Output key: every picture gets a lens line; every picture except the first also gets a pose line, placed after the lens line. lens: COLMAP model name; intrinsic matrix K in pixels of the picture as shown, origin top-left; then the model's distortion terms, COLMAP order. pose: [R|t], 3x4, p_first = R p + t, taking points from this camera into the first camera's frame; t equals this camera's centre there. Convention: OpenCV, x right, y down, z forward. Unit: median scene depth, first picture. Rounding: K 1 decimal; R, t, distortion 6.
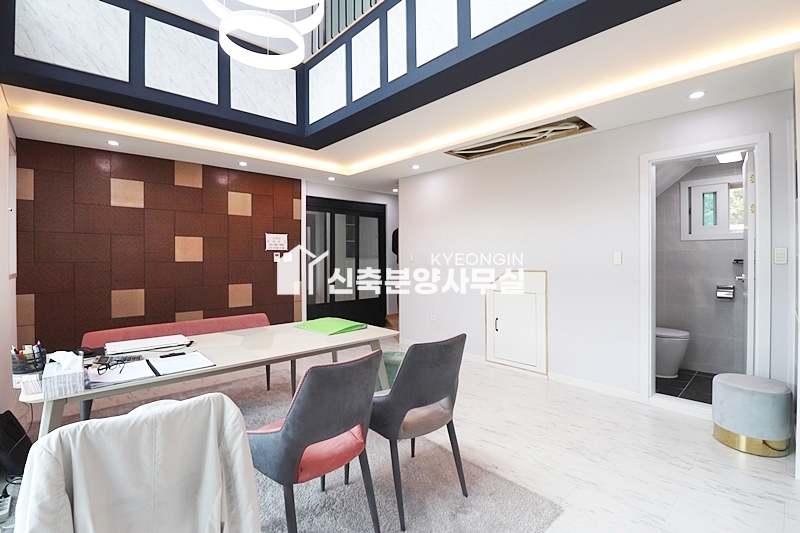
lens RADIAL K [[369.2, 0, 398.1], [0, 369.2, 259.9], [0, 0, 1]] dist [-0.003176, -0.011226]
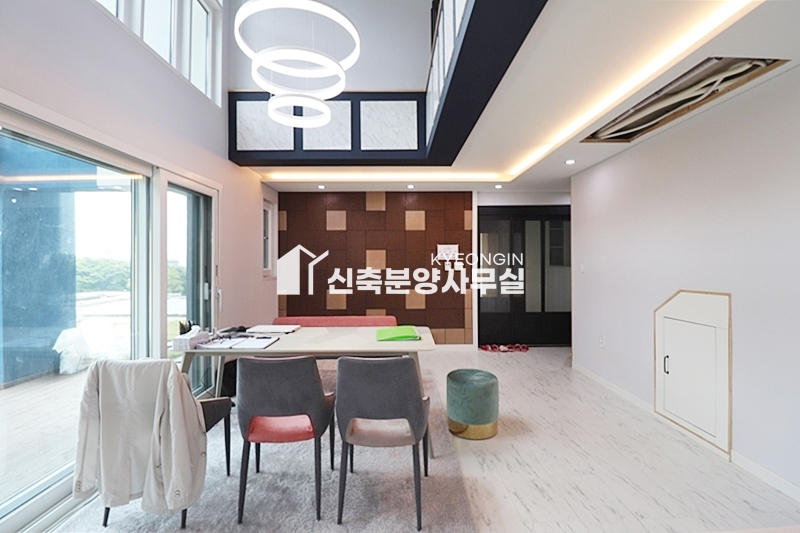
lens RADIAL K [[372.3, 0, 401.1], [0, 372.3, 259.0], [0, 0, 1]] dist [-0.000575, -0.013240]
pose [[0.739549, -0.004763, -0.673086, 0.425514], [-0.002045, 0.999954, -0.009323, -0.025103], [0.673100, 0.008271, 0.739506, 0.135850]]
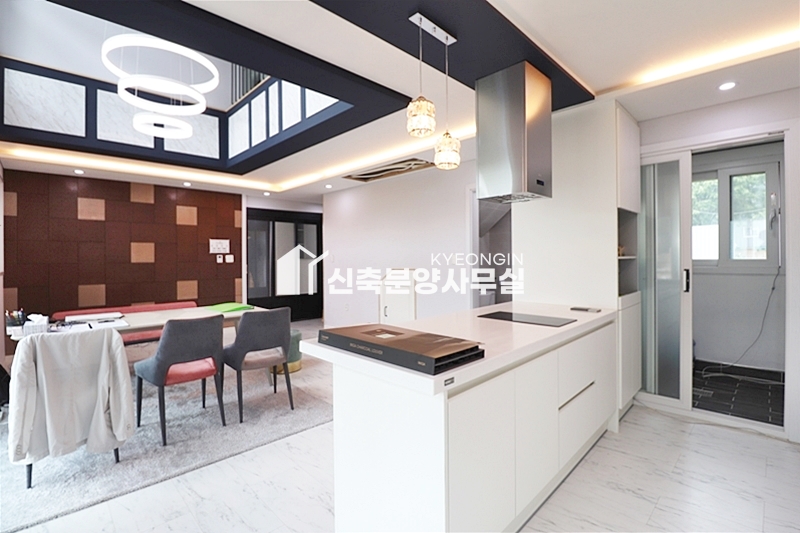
lens RADIAL K [[372.3, 0, 401.1], [0, 372.3, 259.0], [0, 0, 1]] dist [-0.000575, -0.013240]
pose [[0.999626, -0.001993, 0.027282, 0.326617], [0.002049, 0.999996, -0.002010, -0.004140], [-0.027278, 0.002065, 0.999626, -0.336381]]
